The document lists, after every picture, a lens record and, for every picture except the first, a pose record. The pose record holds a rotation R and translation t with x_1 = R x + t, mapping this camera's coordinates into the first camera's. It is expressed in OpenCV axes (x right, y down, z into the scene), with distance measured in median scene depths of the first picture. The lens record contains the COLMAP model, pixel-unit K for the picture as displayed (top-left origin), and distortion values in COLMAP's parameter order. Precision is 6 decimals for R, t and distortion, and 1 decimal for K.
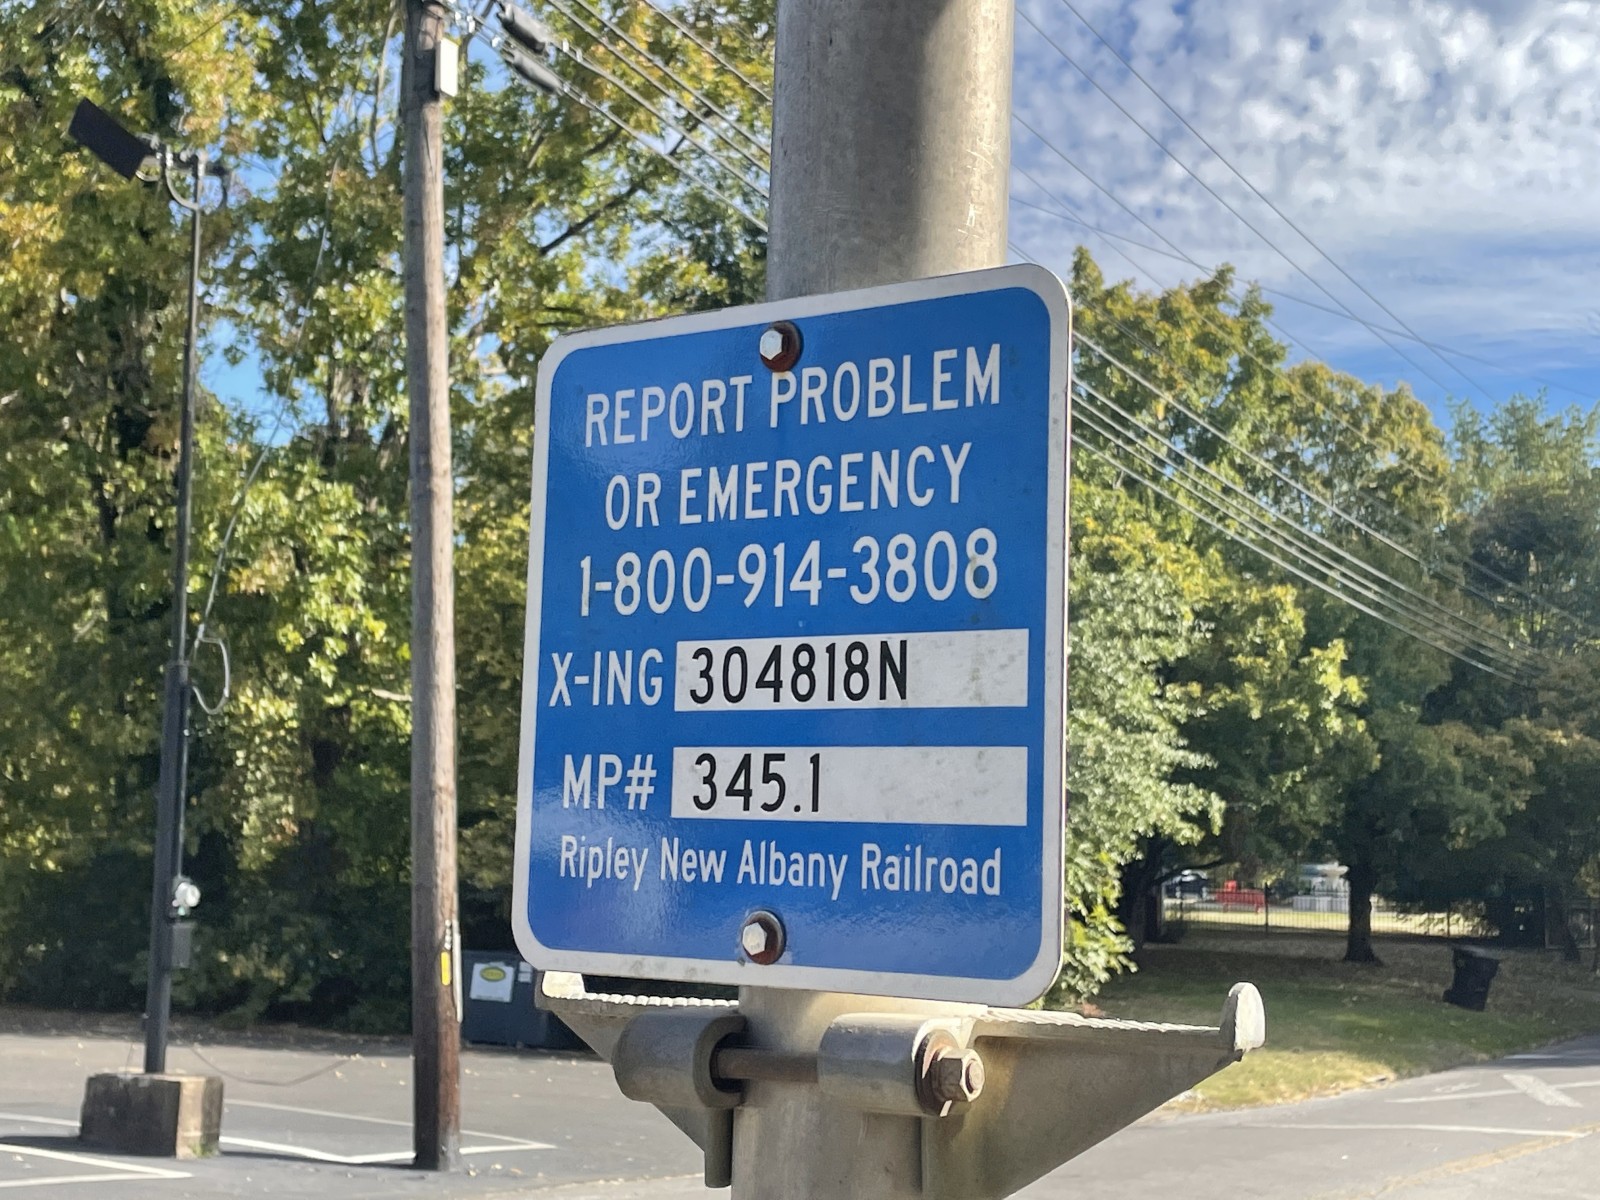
lens RADIAL K [[2318.5, 0, 908.1], [0, 2318.5, 540.4], [0, 0, 1]] dist [0.038475, -0.042284]
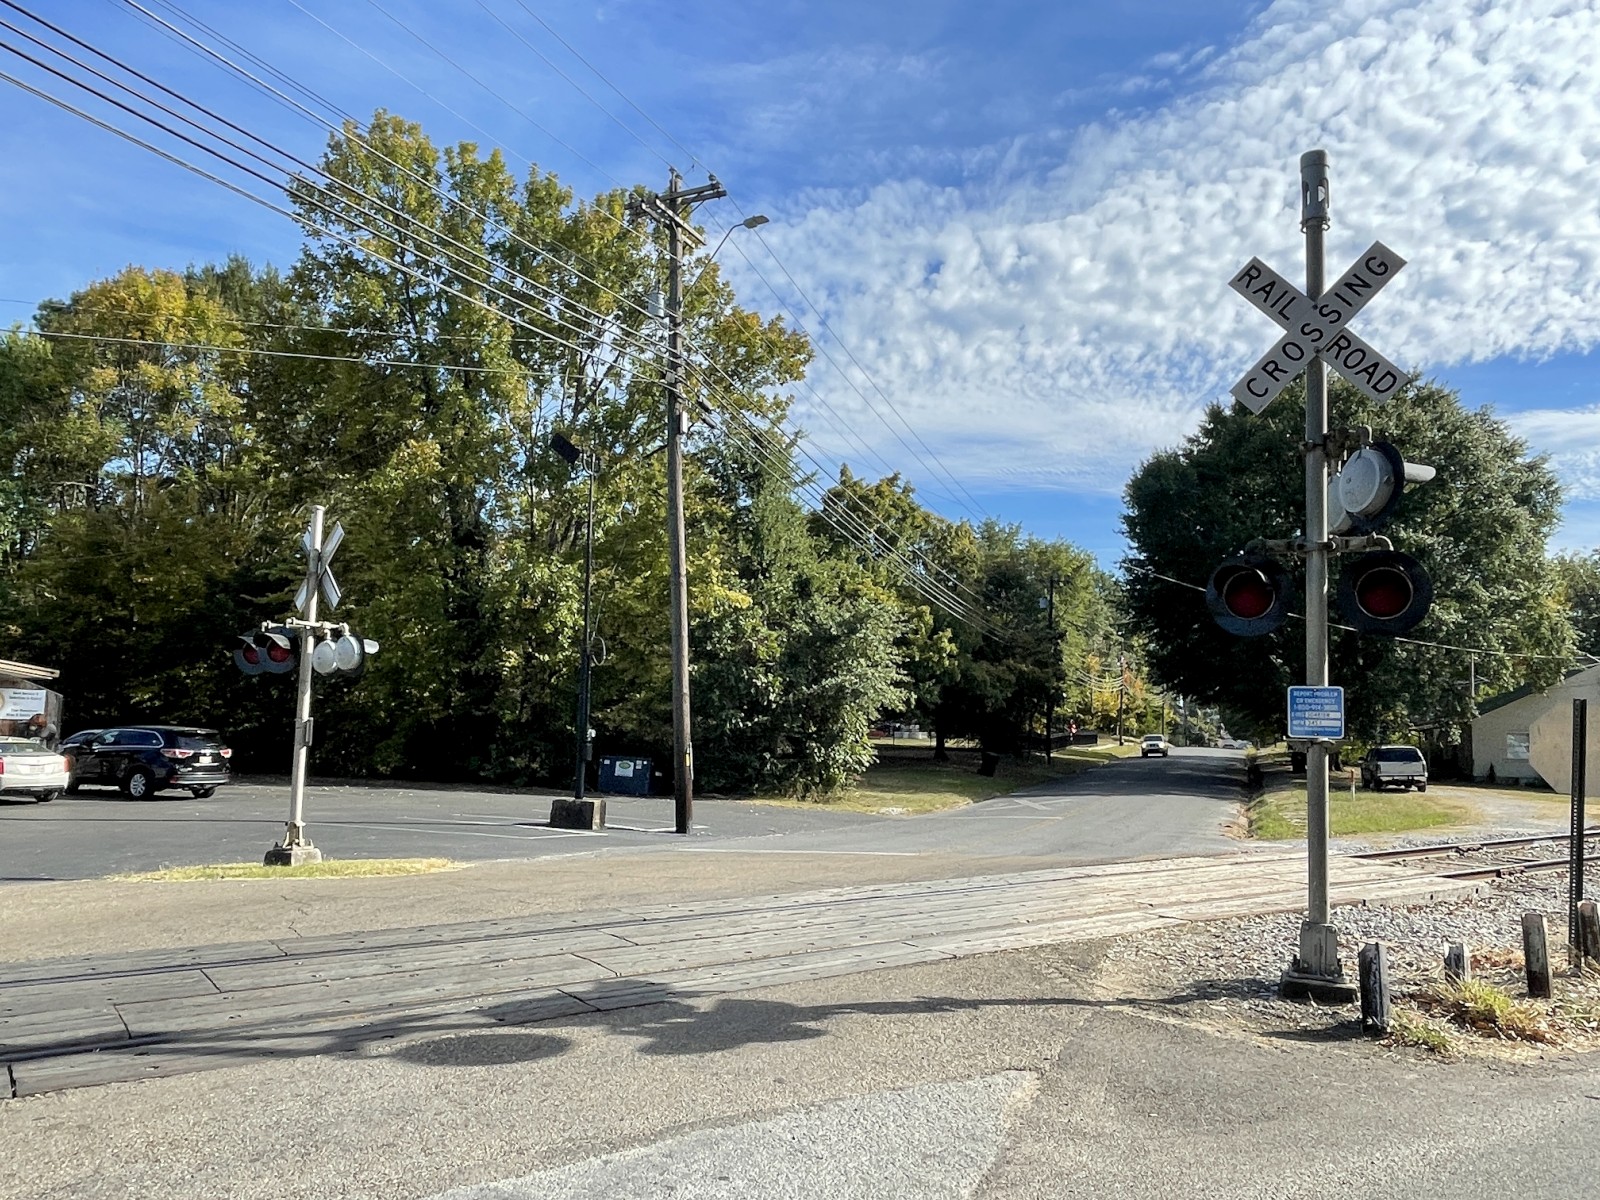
lens RADIAL K [[1226.2, 0, 779.9], [0, 1226.2, 599.7], [0, 0, 1]] dist [0.002017, -0.010894]
pose [[0.987037, 0.012026, 0.160042, -0.192097], [-0.019046, 0.998919, 0.042397, -0.038204], [-0.159359, -0.044896, 0.986199, -0.246659]]
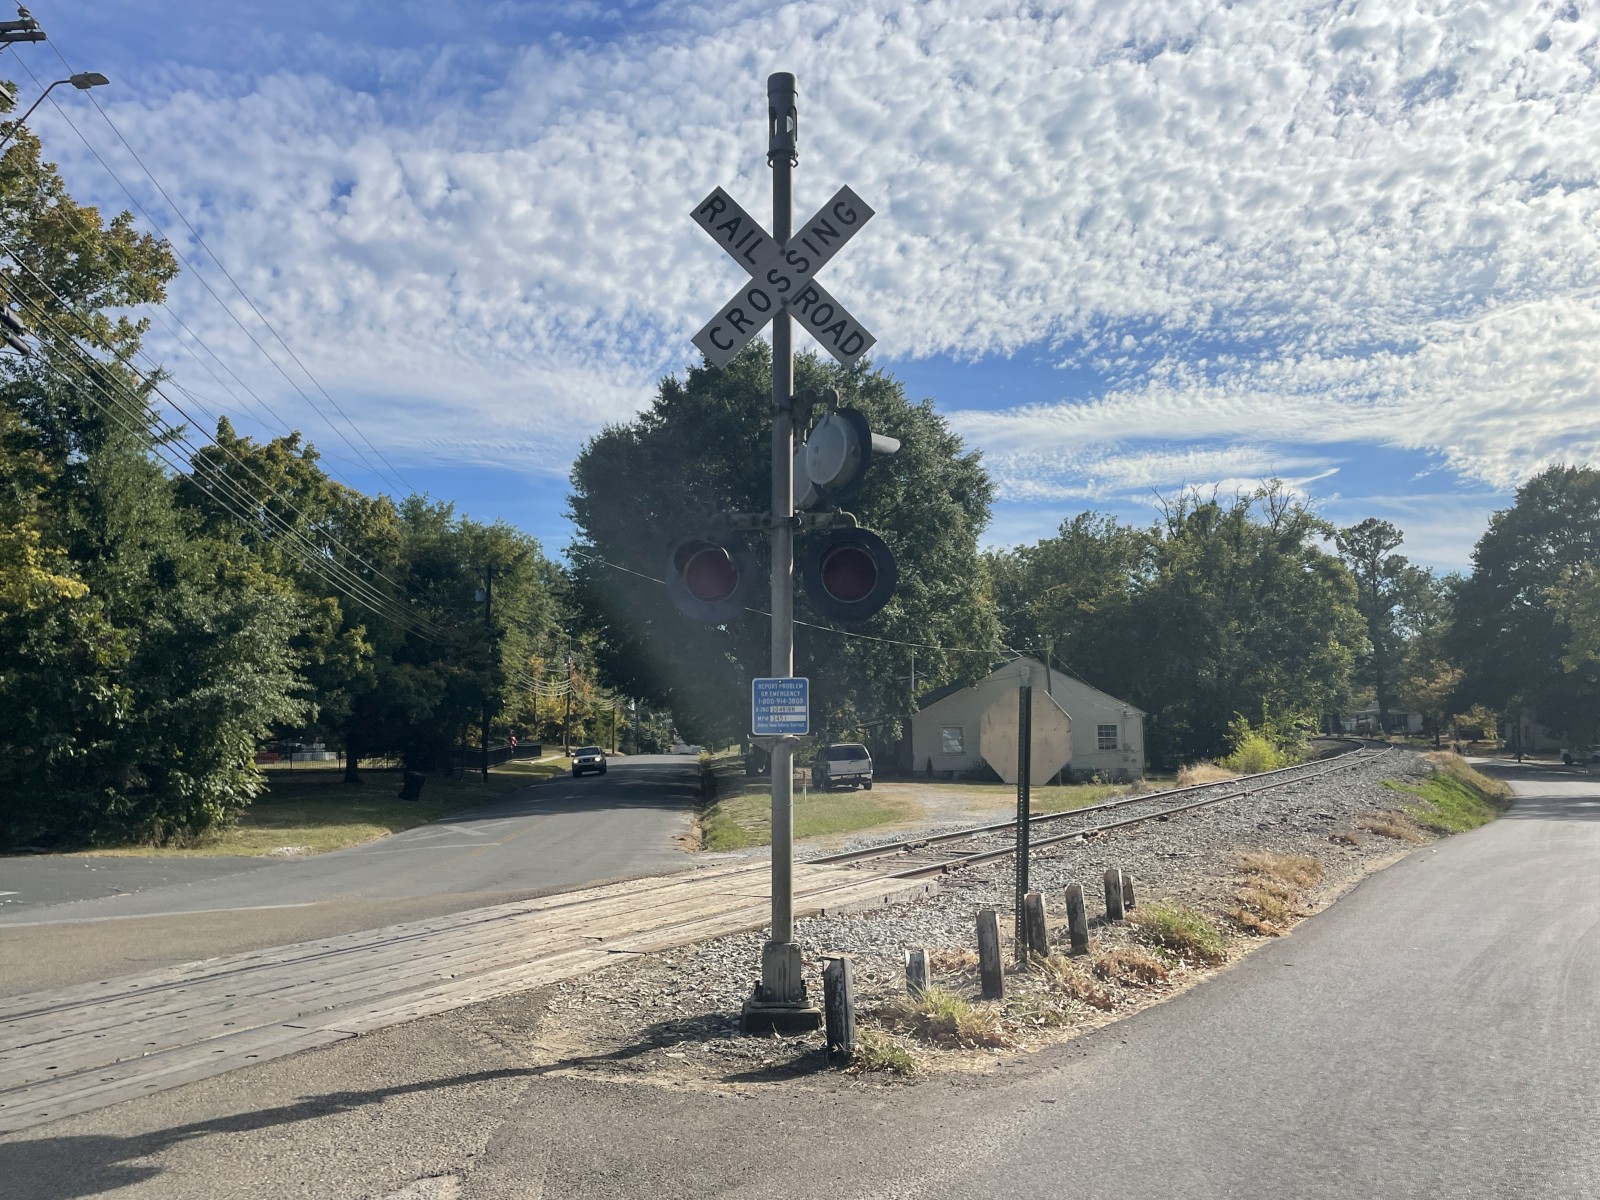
lens RADIAL K [[1379.3, 0, 806.1], [0, 1379.3, 626.4], [0, 0, 1]] dist [0.117651, -0.172770]
pose [[0.824014, 0.005030, 0.566546, -0.180030], [-0.040950, 0.997874, 0.050702, -0.033214], [-0.565087, -0.064979, 0.822469, -0.221398]]
